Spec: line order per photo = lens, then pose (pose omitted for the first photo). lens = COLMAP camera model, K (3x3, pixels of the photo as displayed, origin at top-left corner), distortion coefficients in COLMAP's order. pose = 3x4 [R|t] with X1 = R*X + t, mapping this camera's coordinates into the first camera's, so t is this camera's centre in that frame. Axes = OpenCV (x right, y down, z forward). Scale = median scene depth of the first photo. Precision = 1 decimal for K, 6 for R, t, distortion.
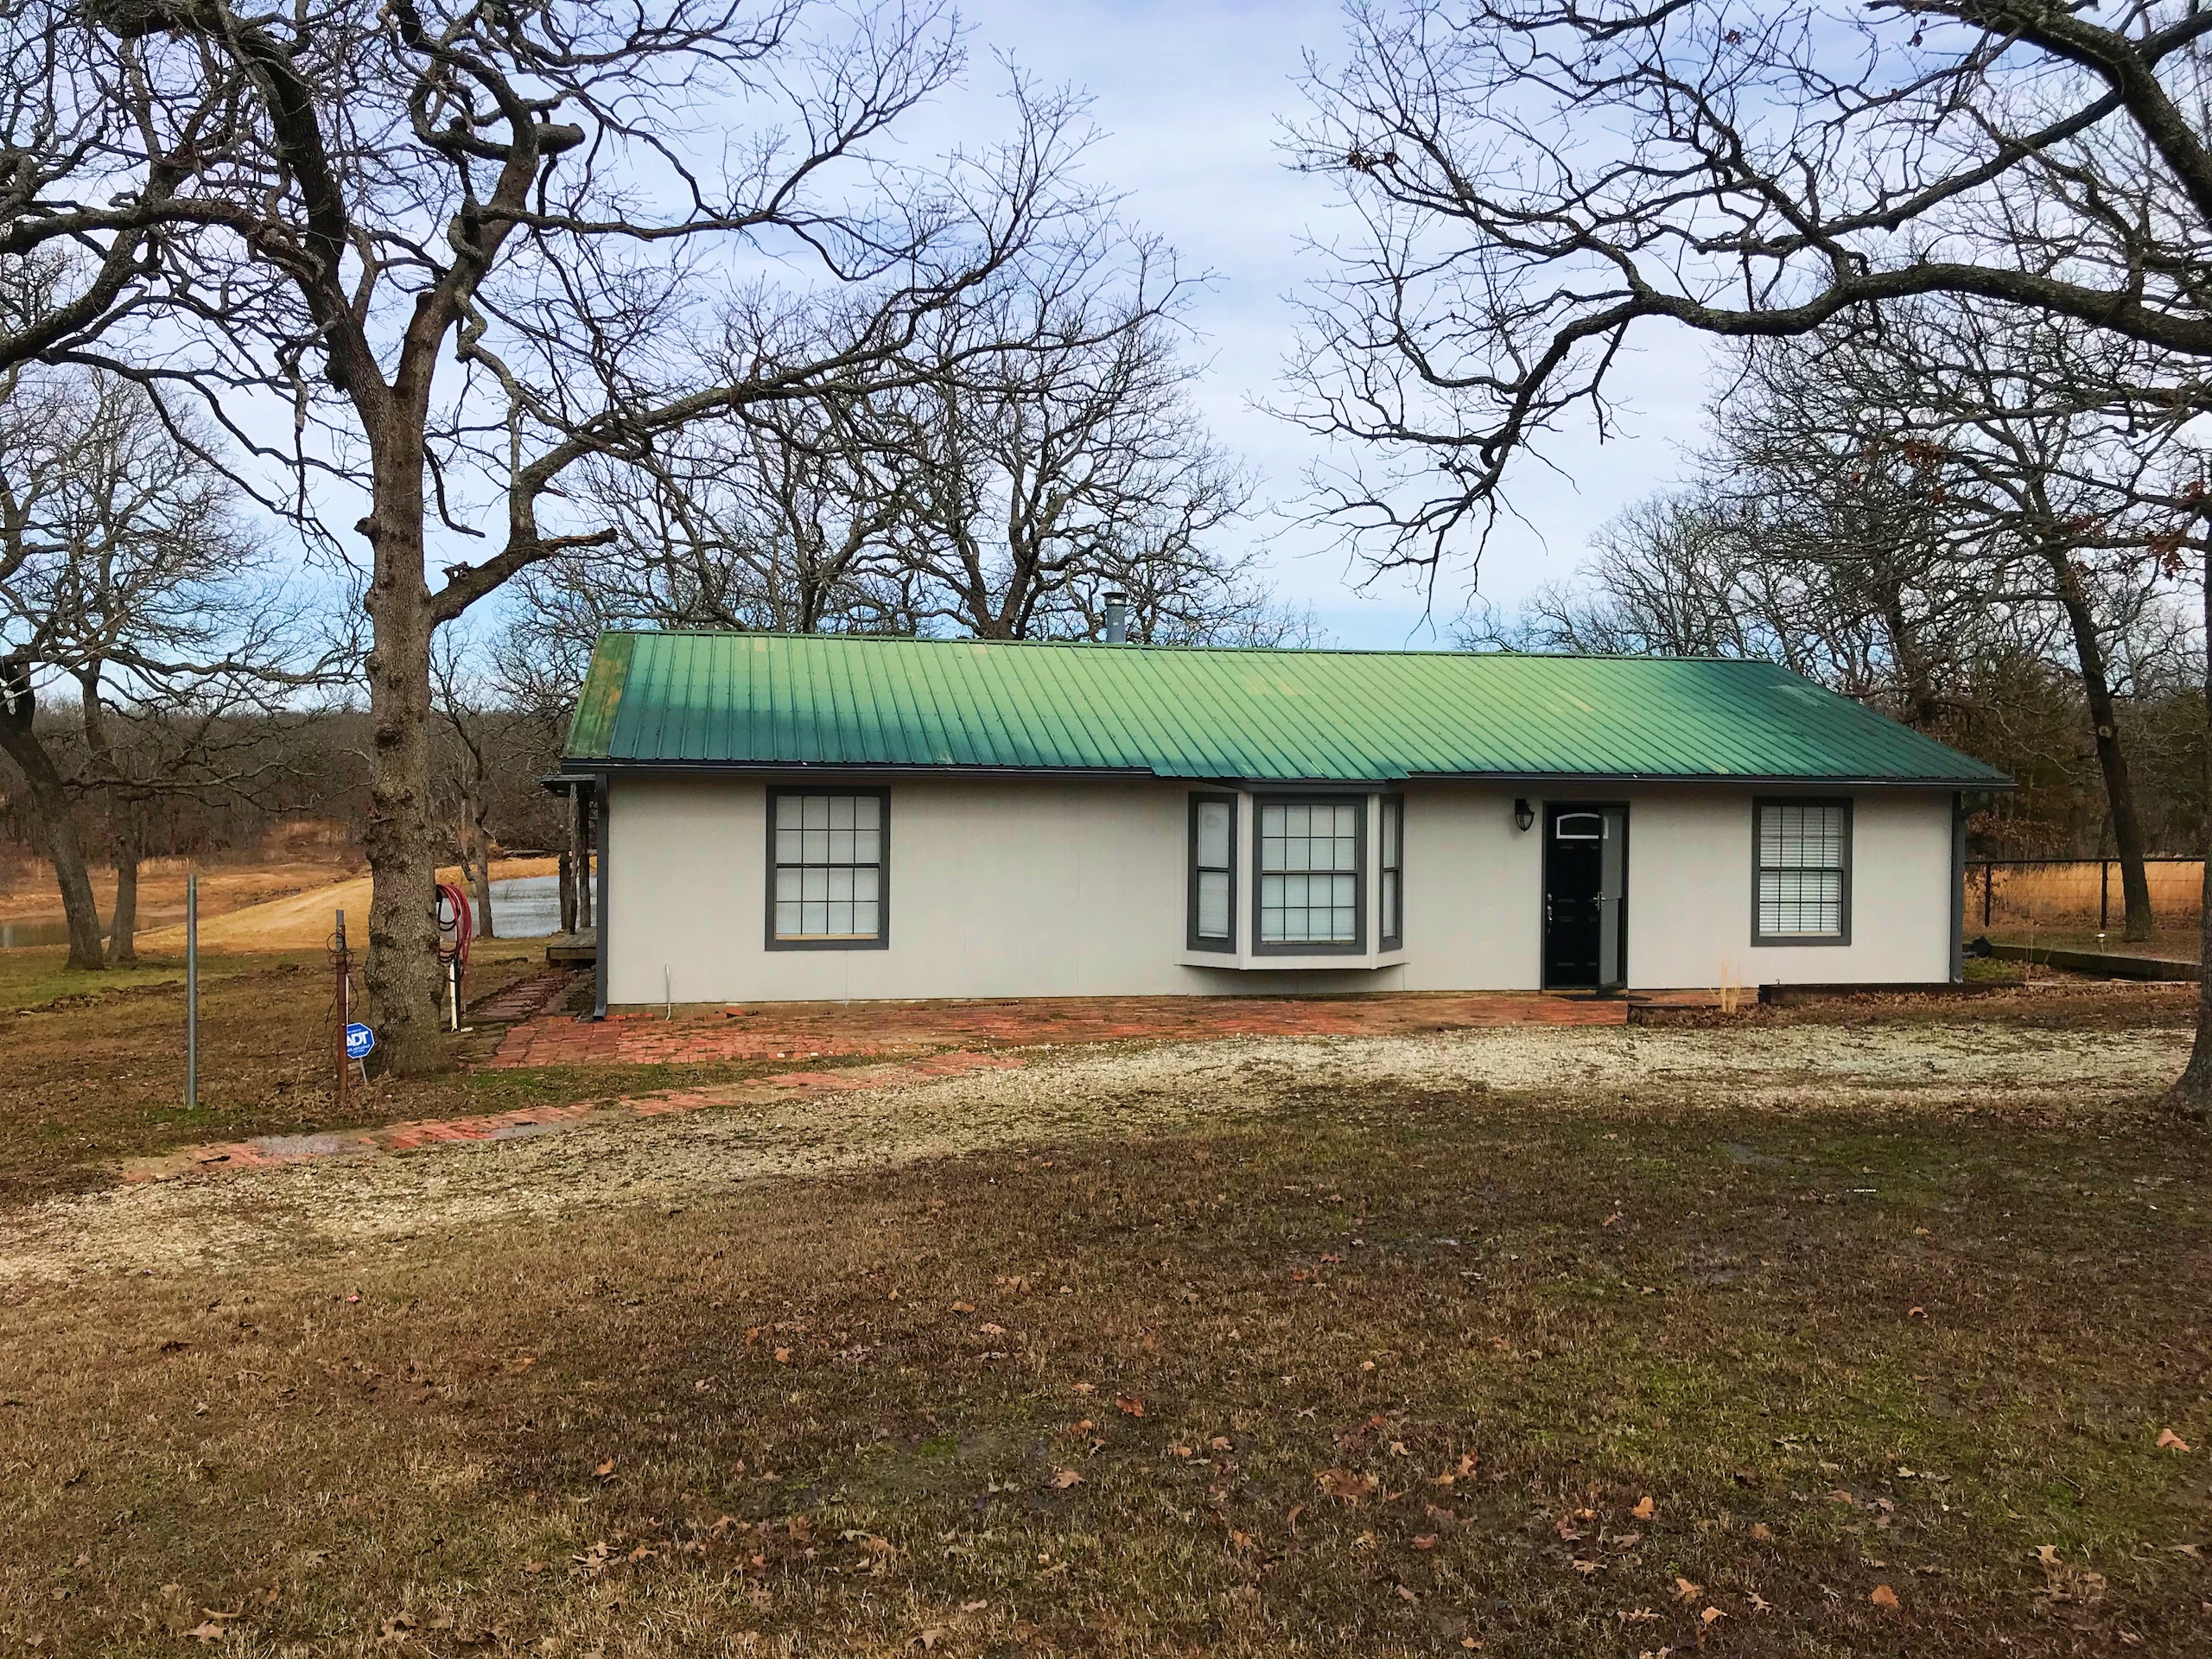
lens RADIAL K [[1816.0, 0, 1101.9], [0, 1816.0, 829.2], [0, 0, 1]] dist [-0.043296, -0.003386]
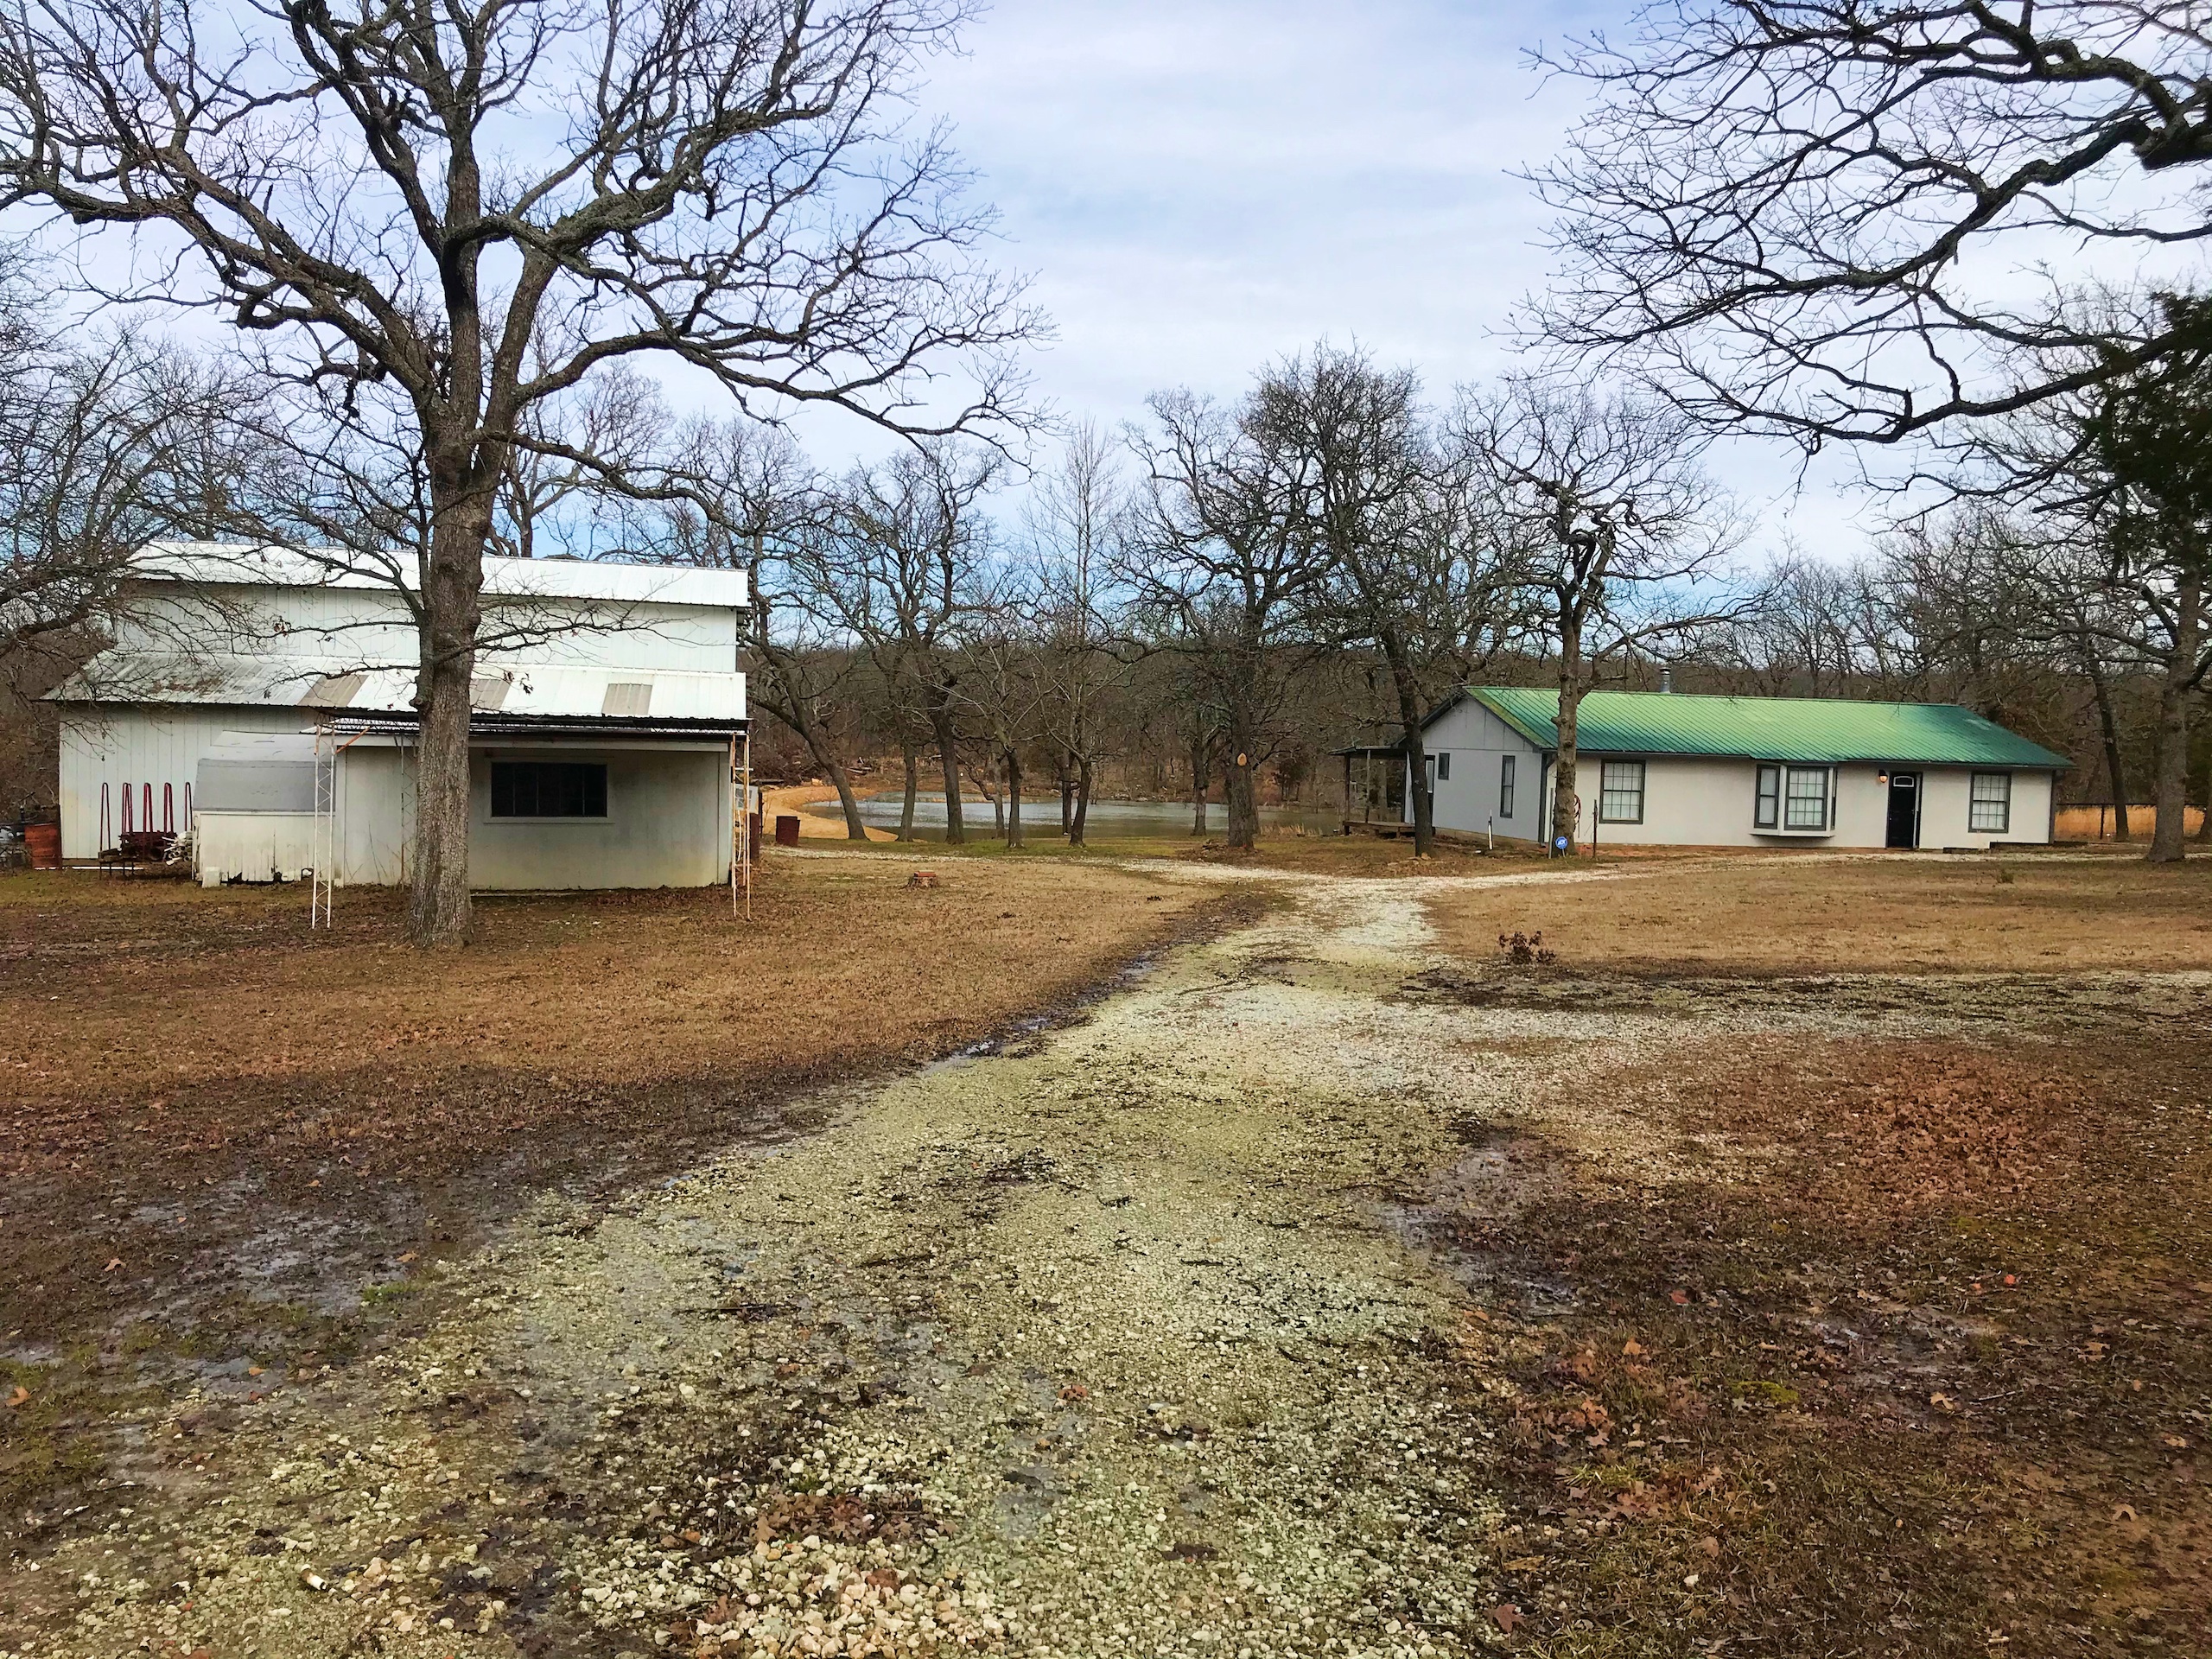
lens RADIAL K [[1816.0, 0, 1109.7], [0, 1816.0, 829.9], [0, 0, 1]] dist [-0.043296, -0.003386]
pose [[0.999683, 0.019035, 0.016504, -0.887932], [-0.019536, 0.999336, 0.030750, 0.010670], [-0.015908, -0.031063, 0.999391, -1.481537]]
